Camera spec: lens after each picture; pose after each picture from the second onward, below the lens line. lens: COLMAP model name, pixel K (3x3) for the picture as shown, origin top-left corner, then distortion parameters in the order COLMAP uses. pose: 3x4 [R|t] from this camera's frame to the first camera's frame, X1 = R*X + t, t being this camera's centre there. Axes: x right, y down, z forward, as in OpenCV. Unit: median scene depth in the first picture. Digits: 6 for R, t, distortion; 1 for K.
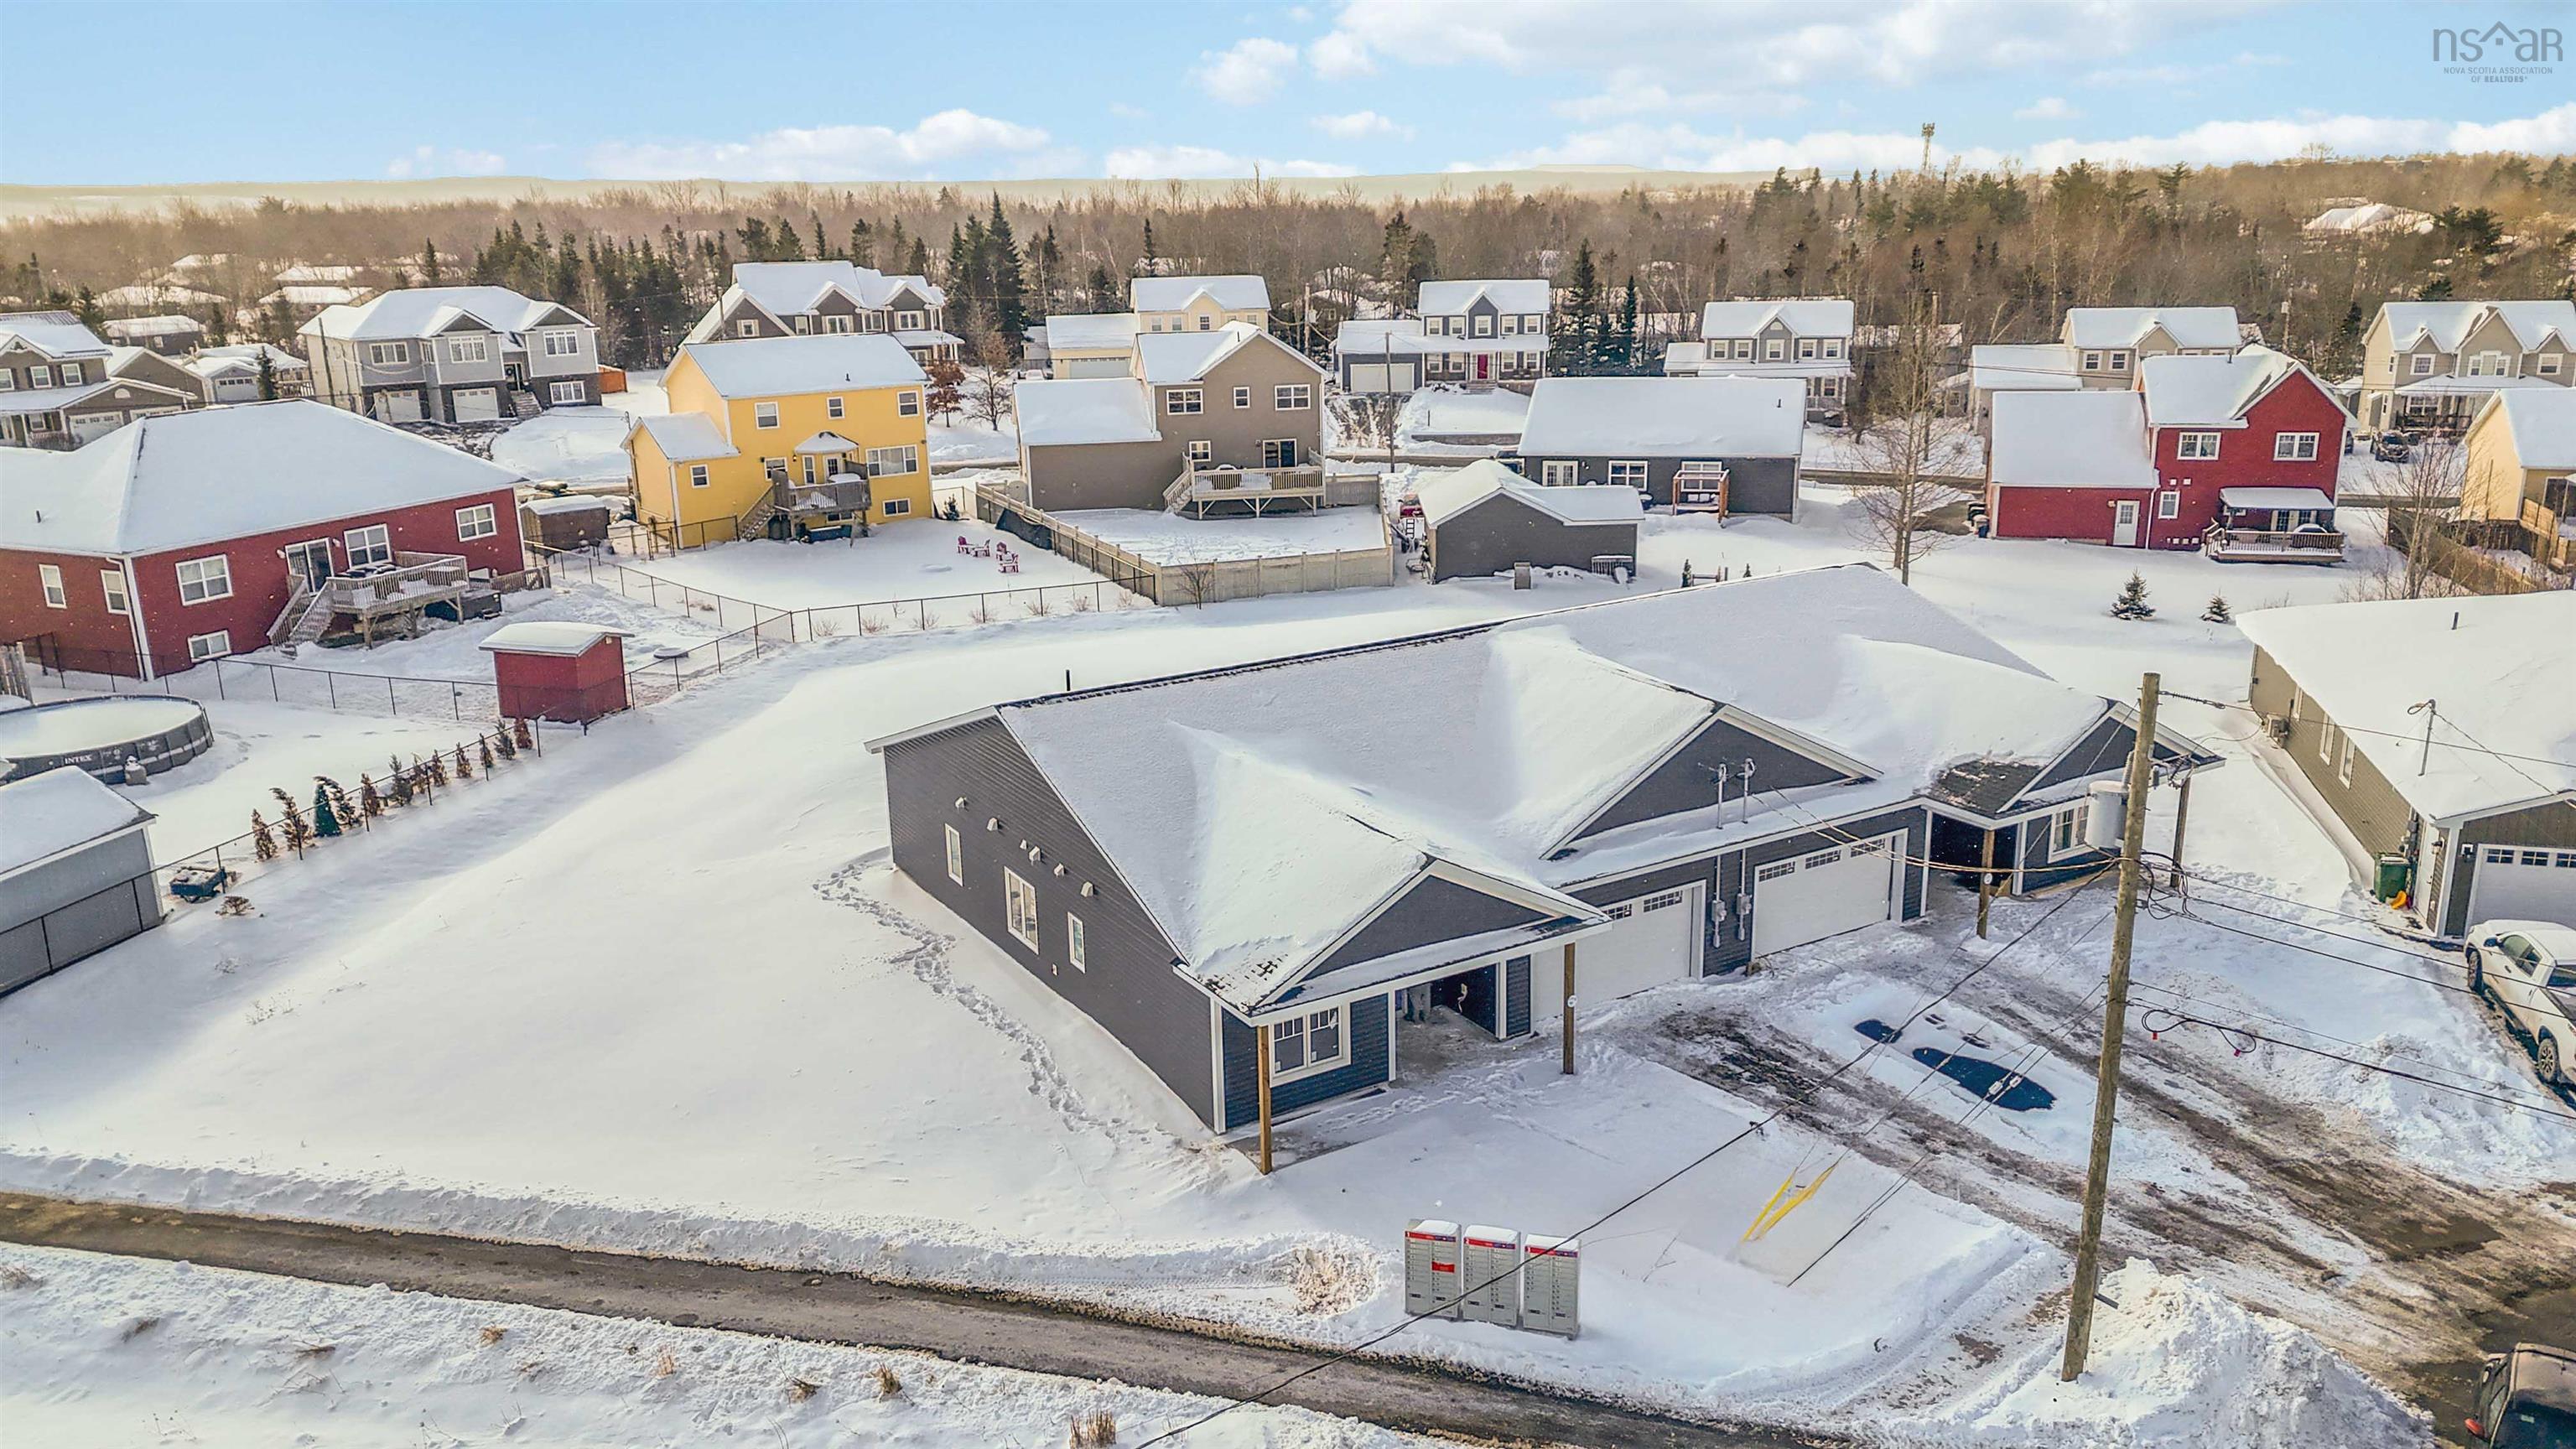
lens RADIAL K [[1881.3, 0, 1288.0], [0, 1881.3, 724.5], [0, 0, 1]] dist [0.072114, -0.055746]
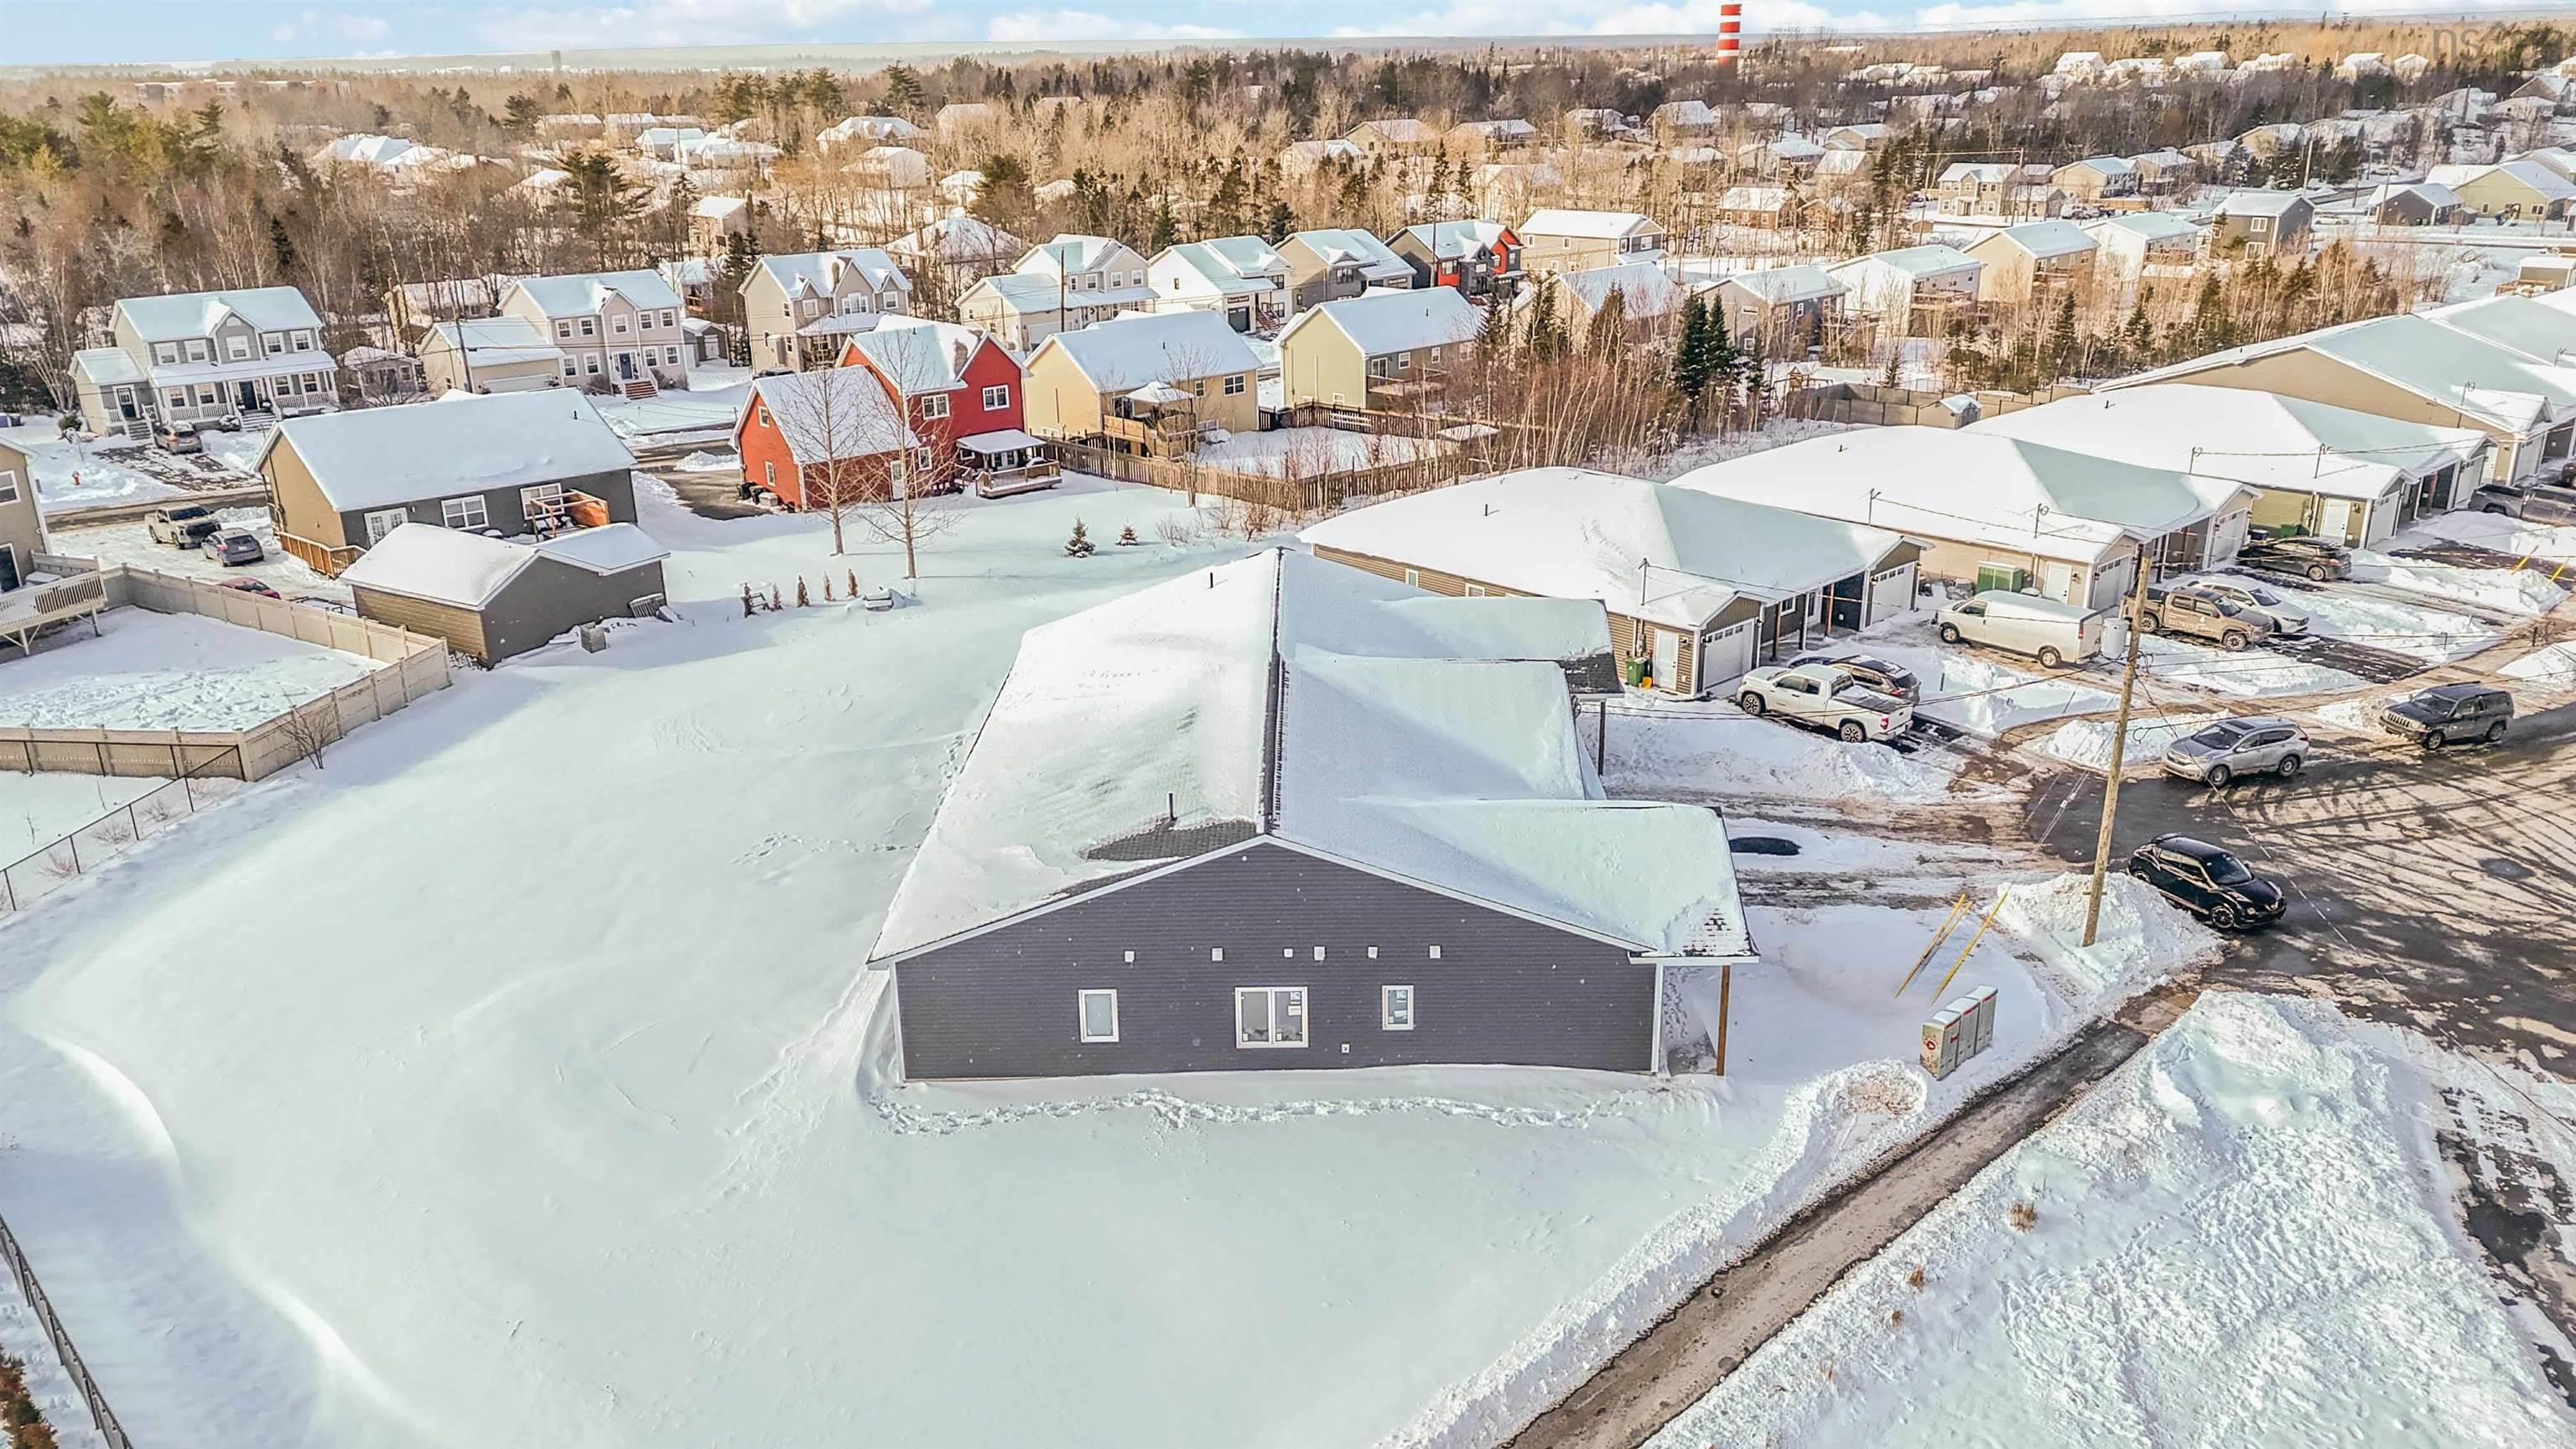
lens RADIAL K [[1881.3, 0, 1288.0], [0, 1881.3, 724.5], [0, 0, 1]] dist [0.072114, -0.055746]
pose [[0.520769, -0.272112, 0.809169, -0.422975], [0.235897, 0.956804, 0.169940, -0.105043], [-0.820458, 0.102381, 0.562465, 0.173510]]
